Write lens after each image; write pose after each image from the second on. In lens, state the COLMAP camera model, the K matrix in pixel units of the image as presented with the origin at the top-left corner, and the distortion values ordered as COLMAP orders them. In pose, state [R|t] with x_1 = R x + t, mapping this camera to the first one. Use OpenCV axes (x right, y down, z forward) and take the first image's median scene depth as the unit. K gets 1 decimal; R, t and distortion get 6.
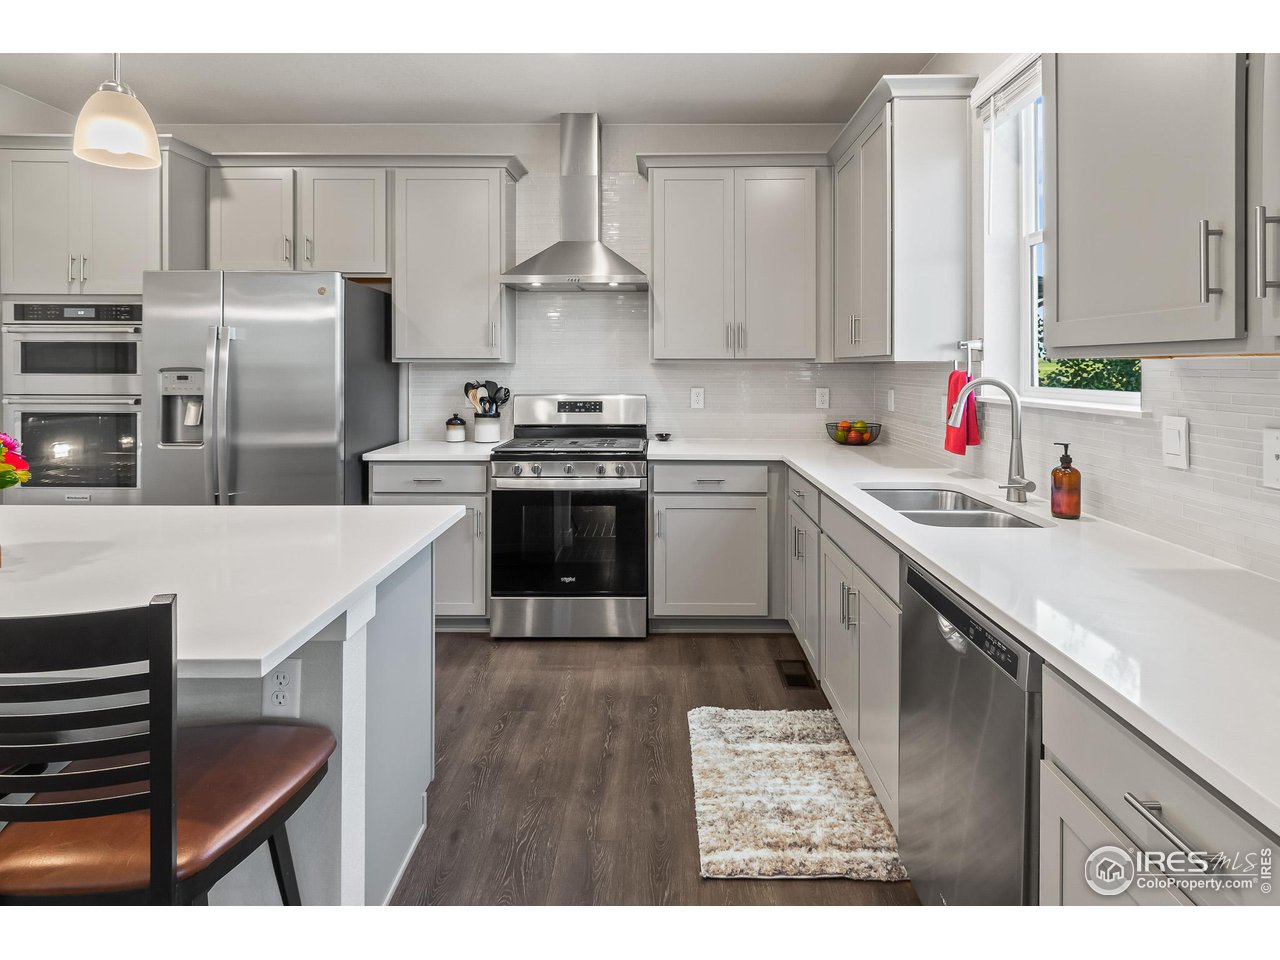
lens RADIAL K [[689.5, 0, 655.8], [0, 689.5, 366.9], [0, 0, 1]] dist [0.005605, -0.000790]
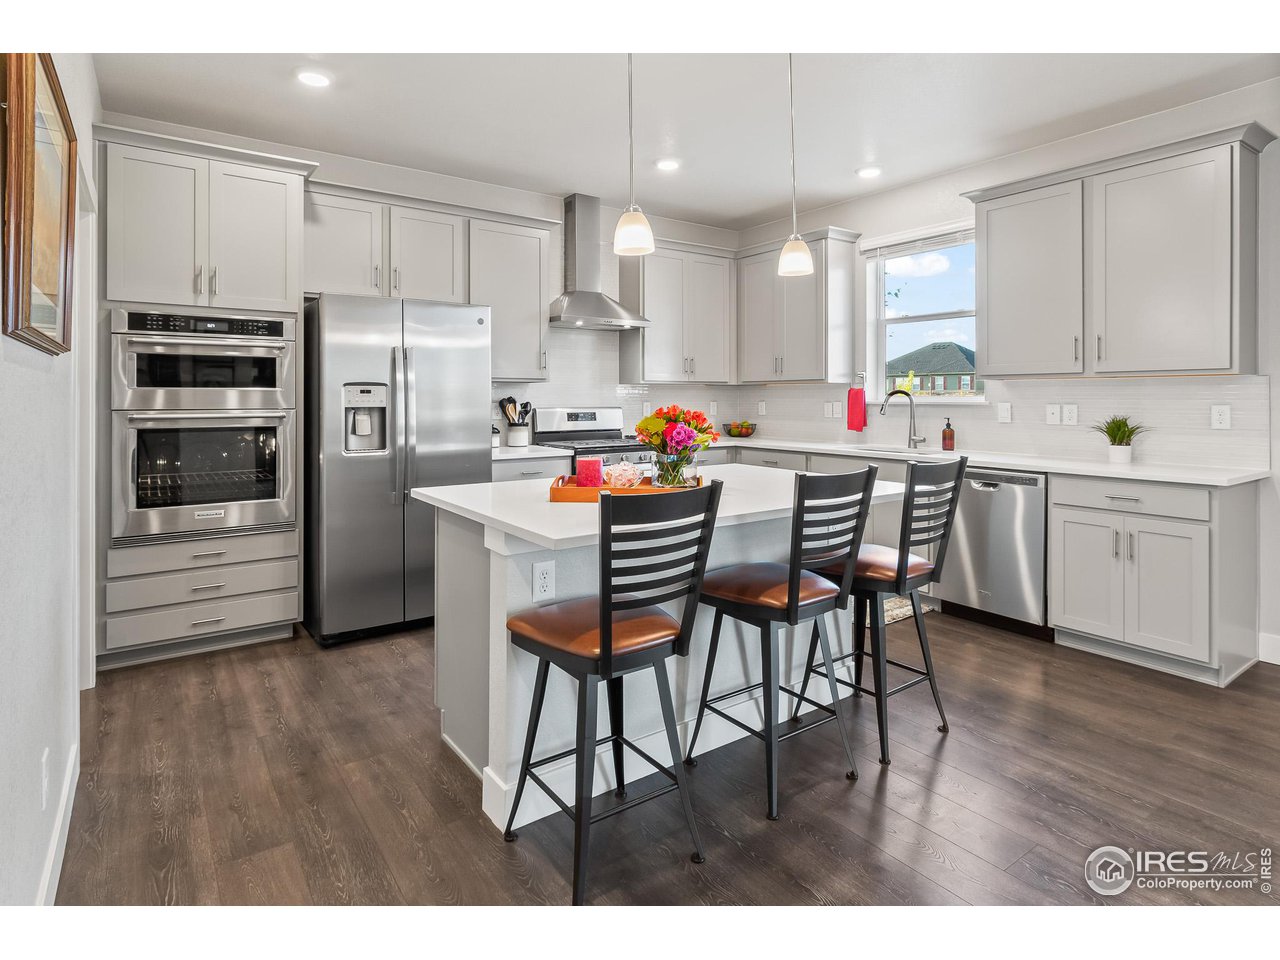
lens RADIAL K [[684.3, 0, 638.7], [0, 684.3, 394.0], [0, 0, 1]] dist [0.020785, -0.000231]
pose [[0.816294, 0.001713, 0.577634, -0.903012], [0.000608, 0.999993, -0.003824, 0.023021], [-0.577636, 0.003473, 0.816287, -0.150717]]
